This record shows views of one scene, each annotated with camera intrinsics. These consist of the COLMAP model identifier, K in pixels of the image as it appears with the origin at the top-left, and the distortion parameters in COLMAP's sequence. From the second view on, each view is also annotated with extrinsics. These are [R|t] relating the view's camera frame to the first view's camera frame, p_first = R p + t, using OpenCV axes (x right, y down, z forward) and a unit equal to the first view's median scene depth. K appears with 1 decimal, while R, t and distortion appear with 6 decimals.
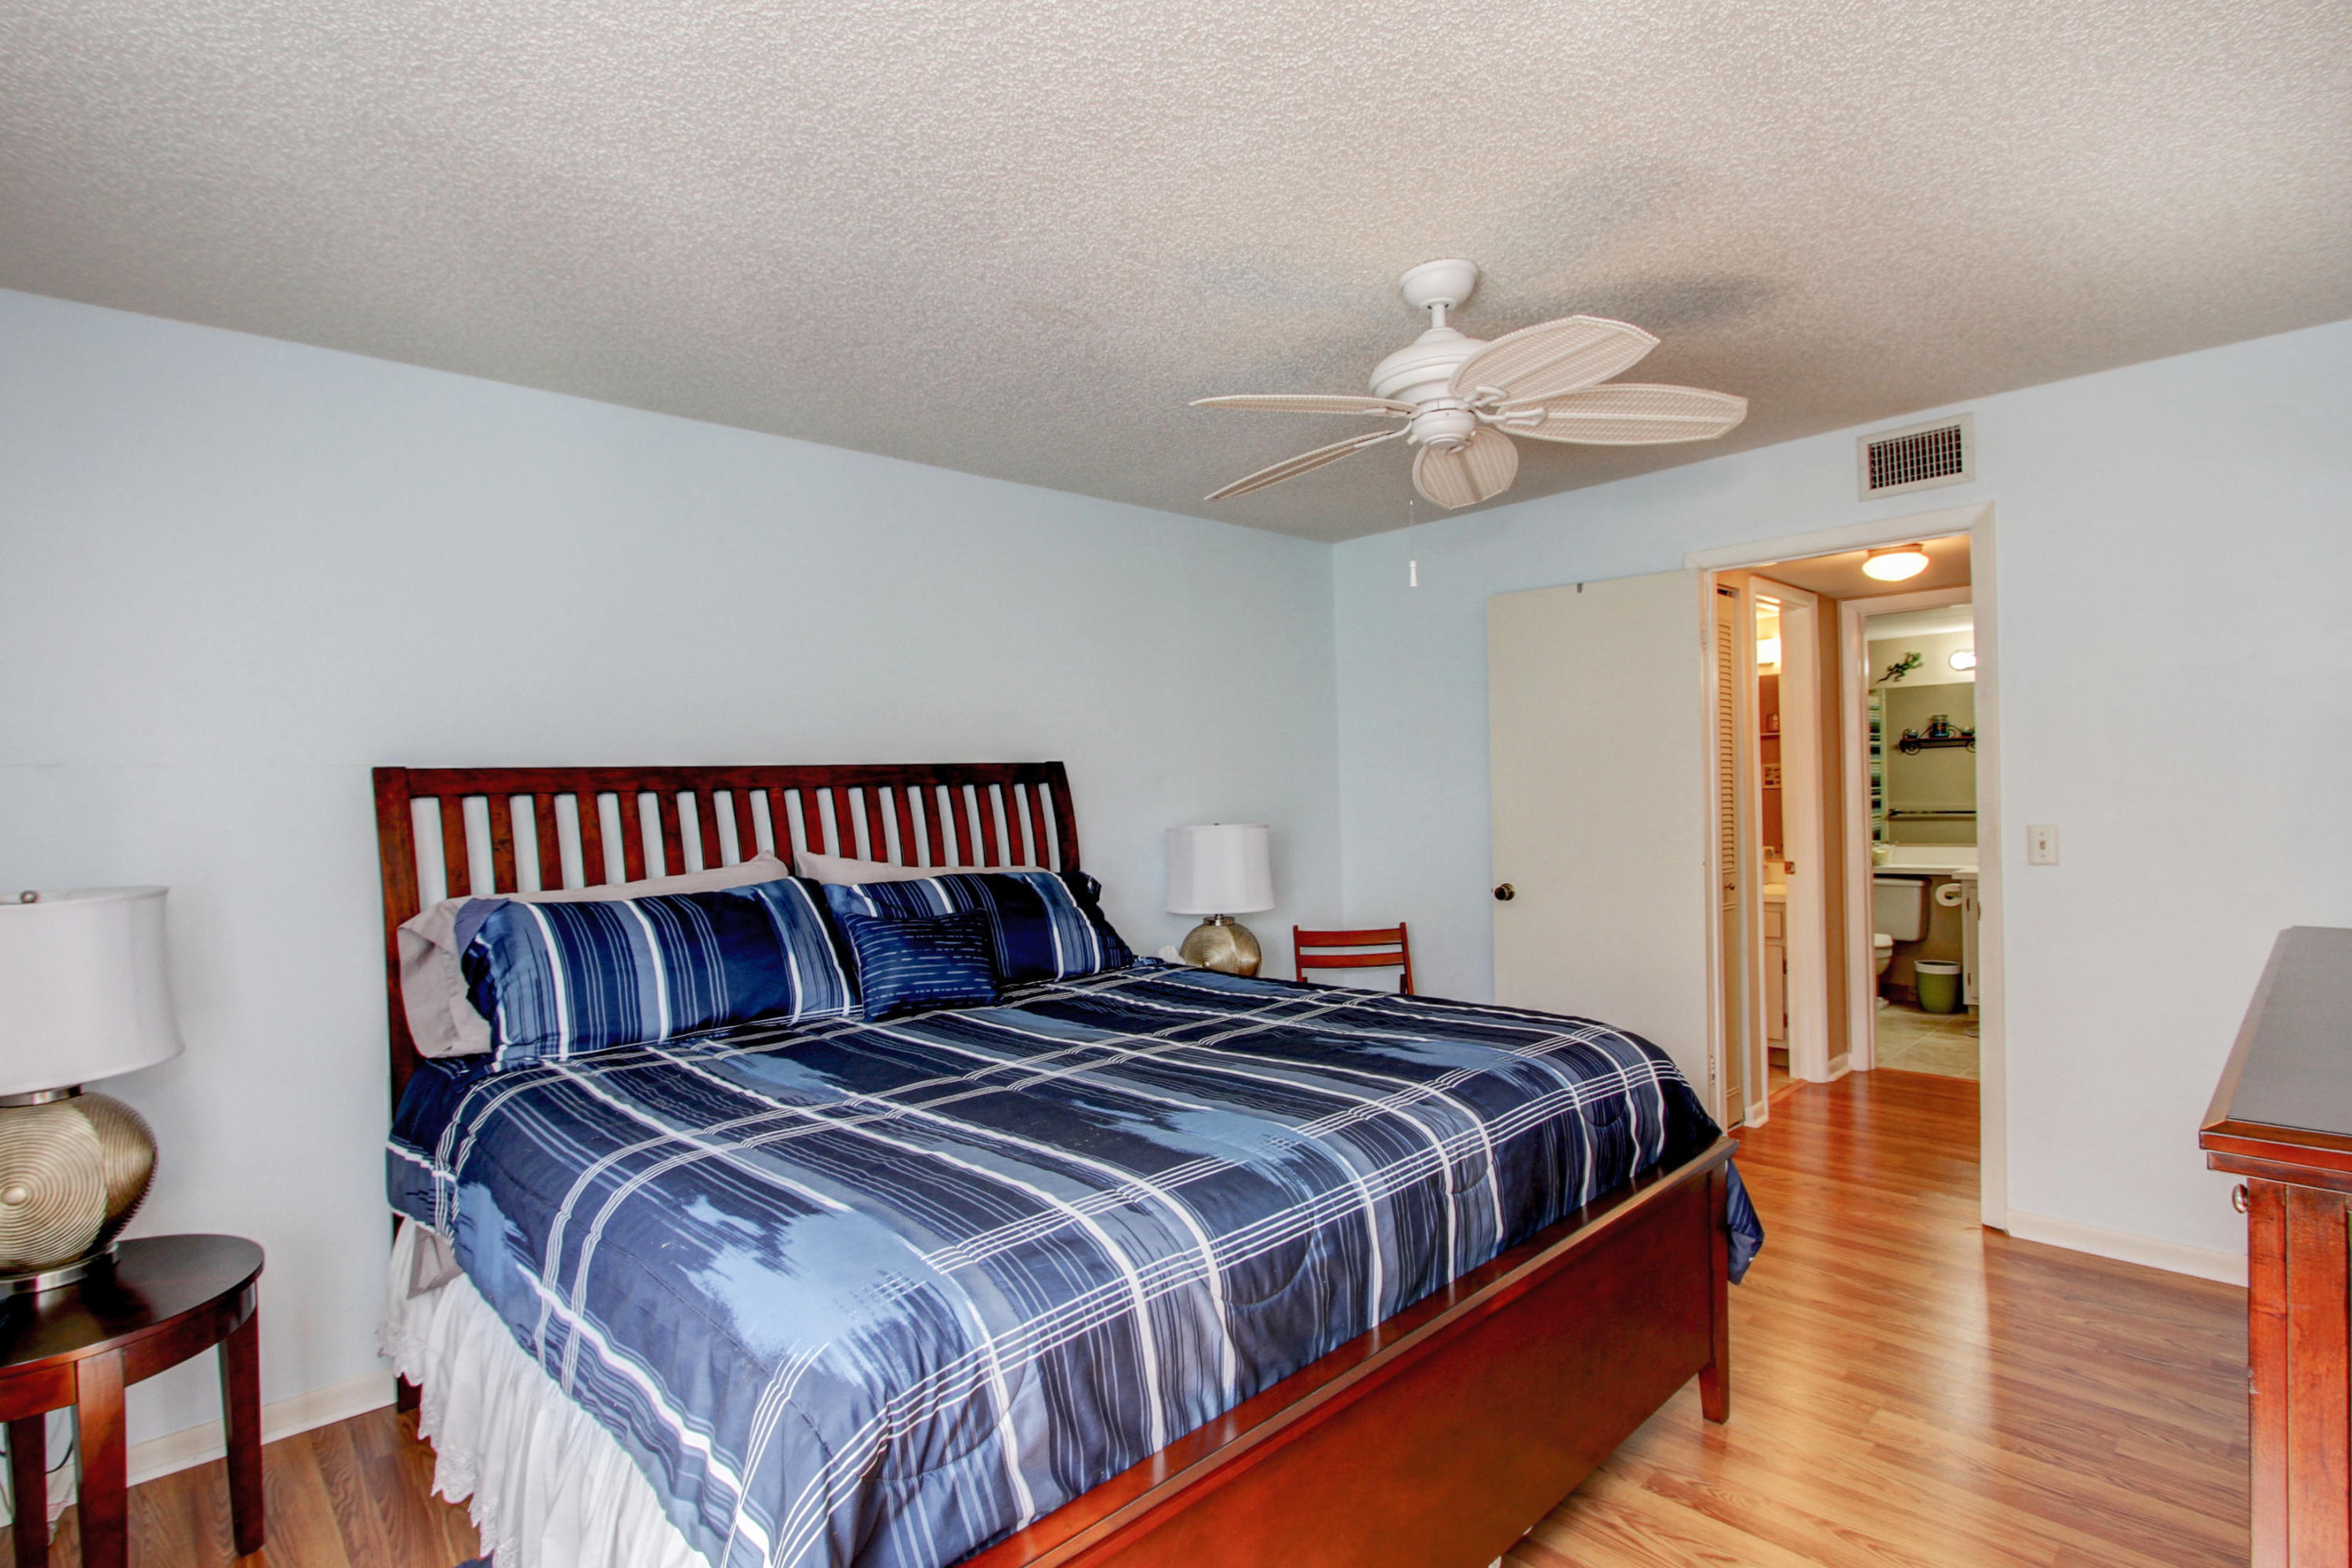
lens RADIAL K [[1130.8, 0, 1171.5], [0, 1130.8, 798.3], [0, 0, 1]] dist [-0.016794, 0.002121]
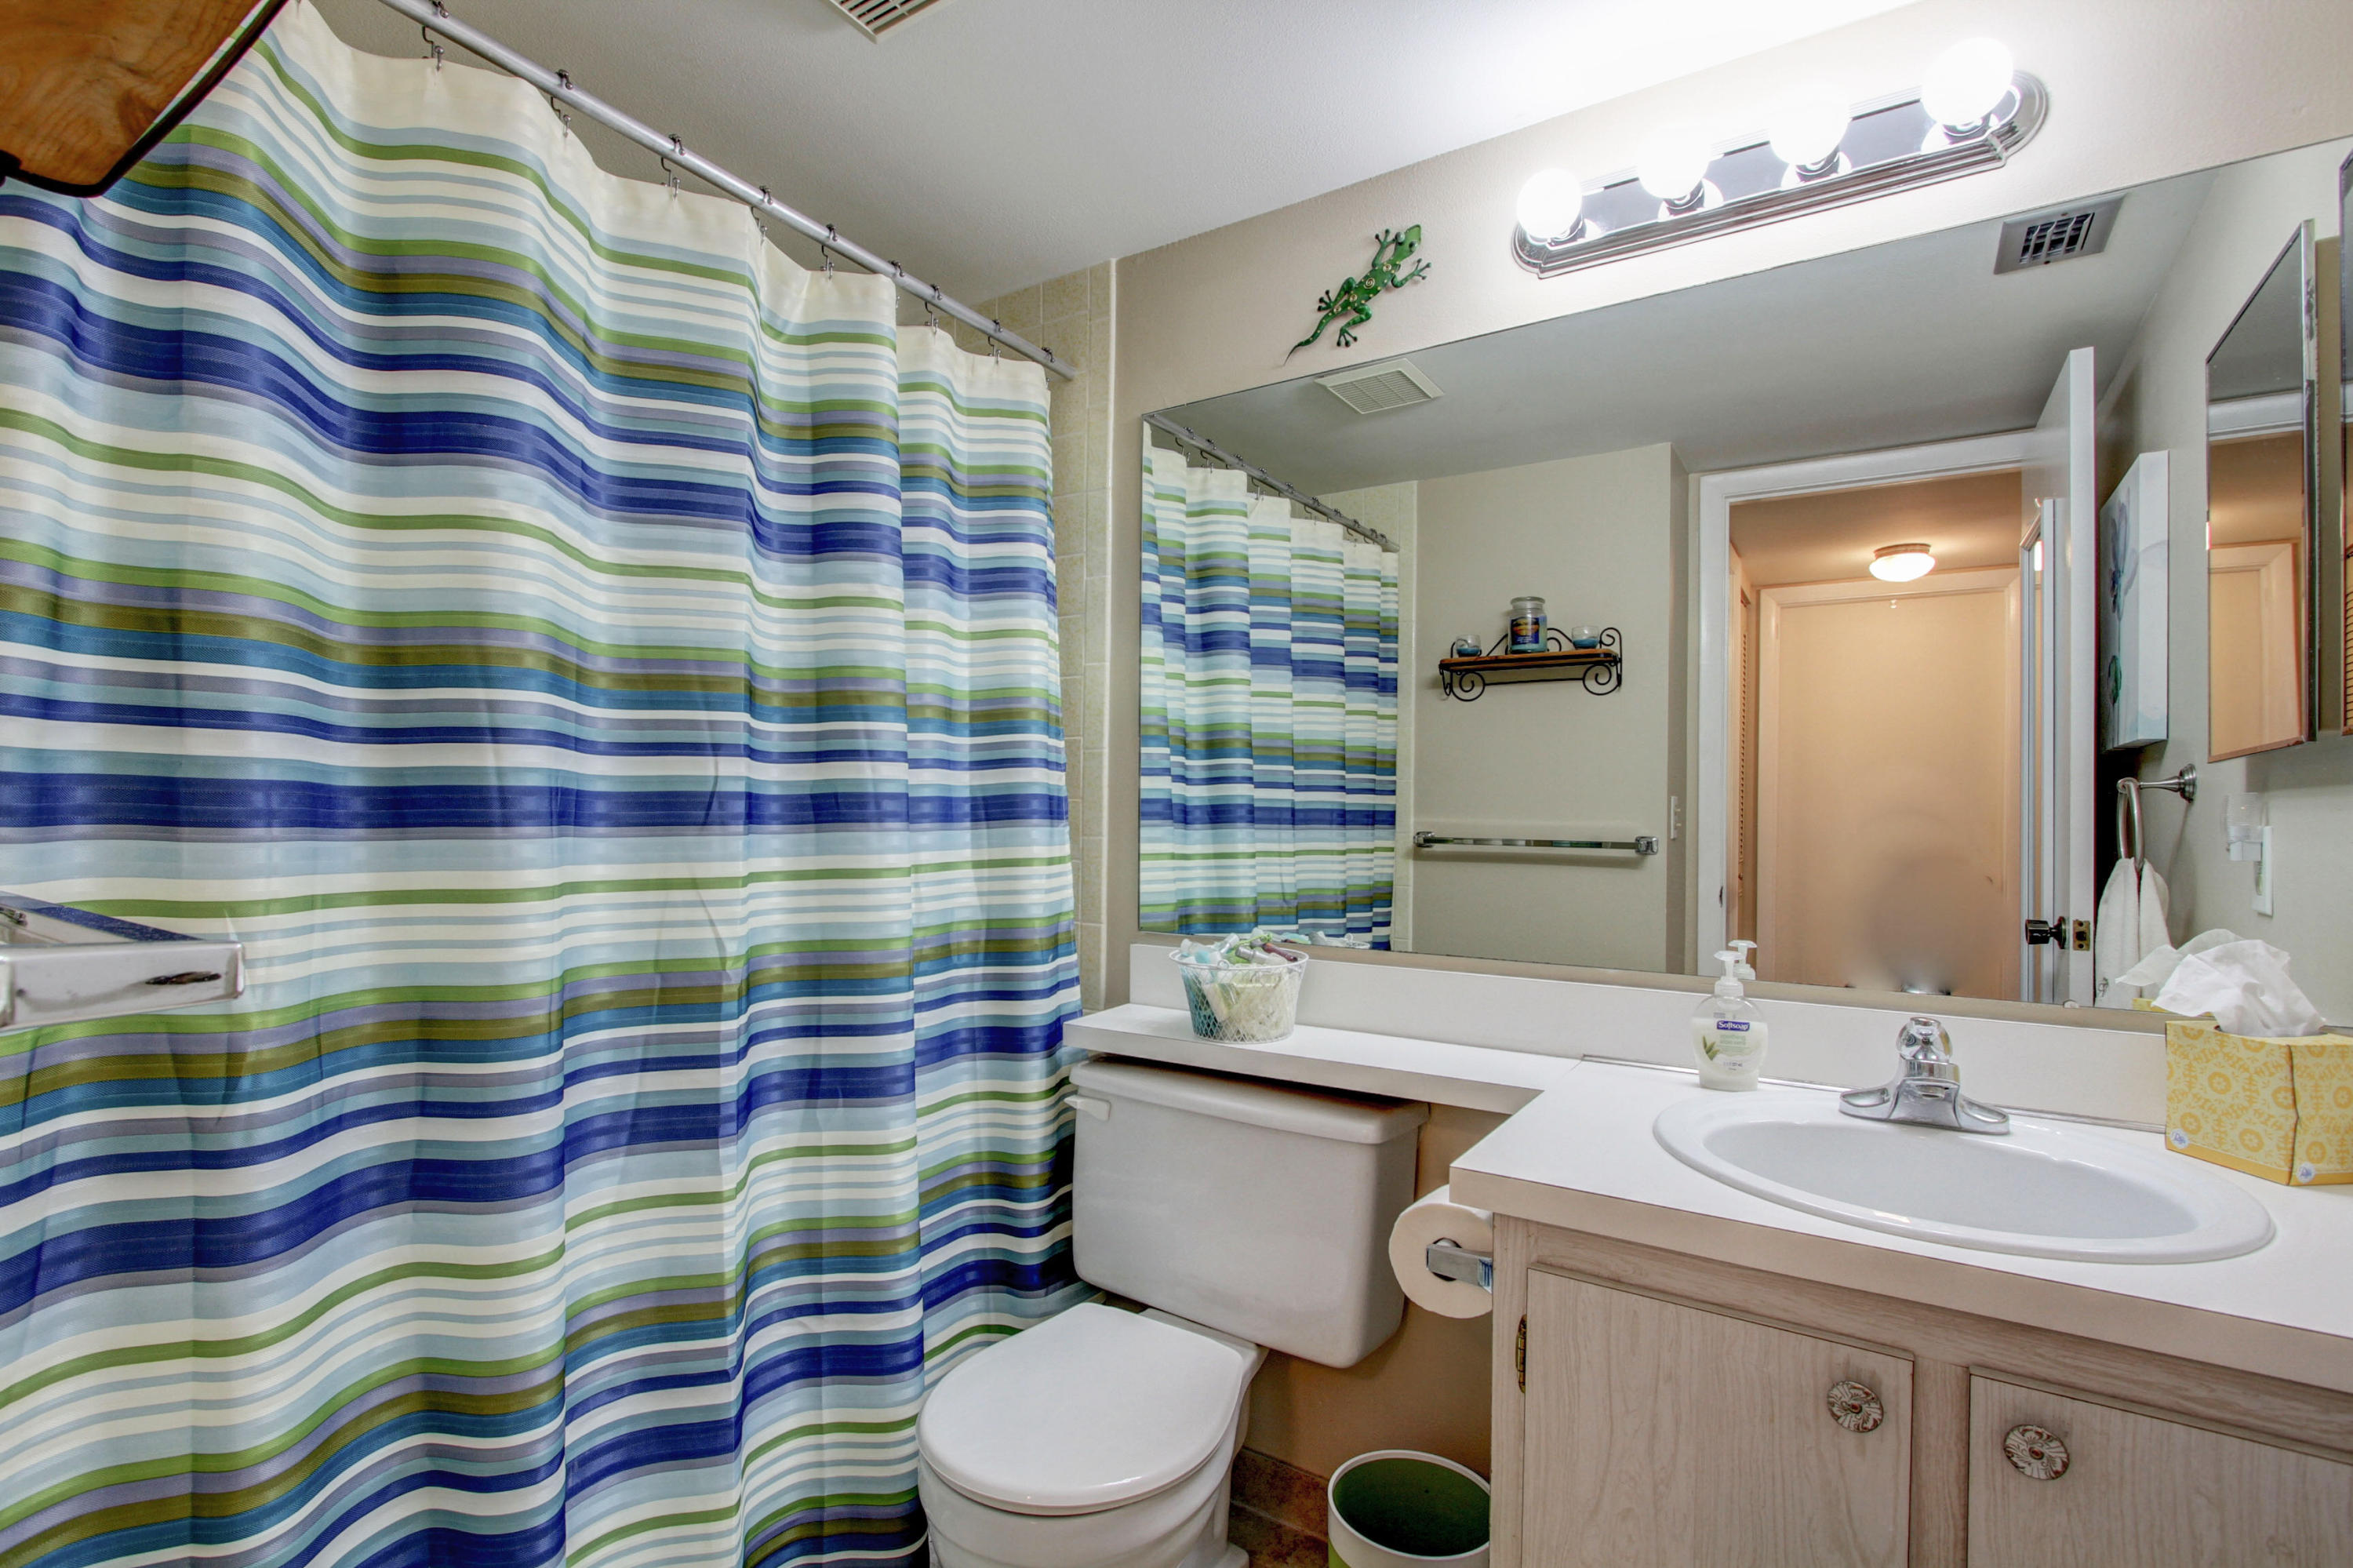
lens RADIAL K [[1092.4, 0, 1166.0], [0, 1092.4, 801.0], [0, 0, 1]] dist [-0.014567, 0.000823]
pose [[0.972671, 0.039547, 0.228796, 0.476581], [-0.036397, 0.999176, -0.017972, 0.009292], [-0.229319, 0.009153, 0.973308, 0.657749]]
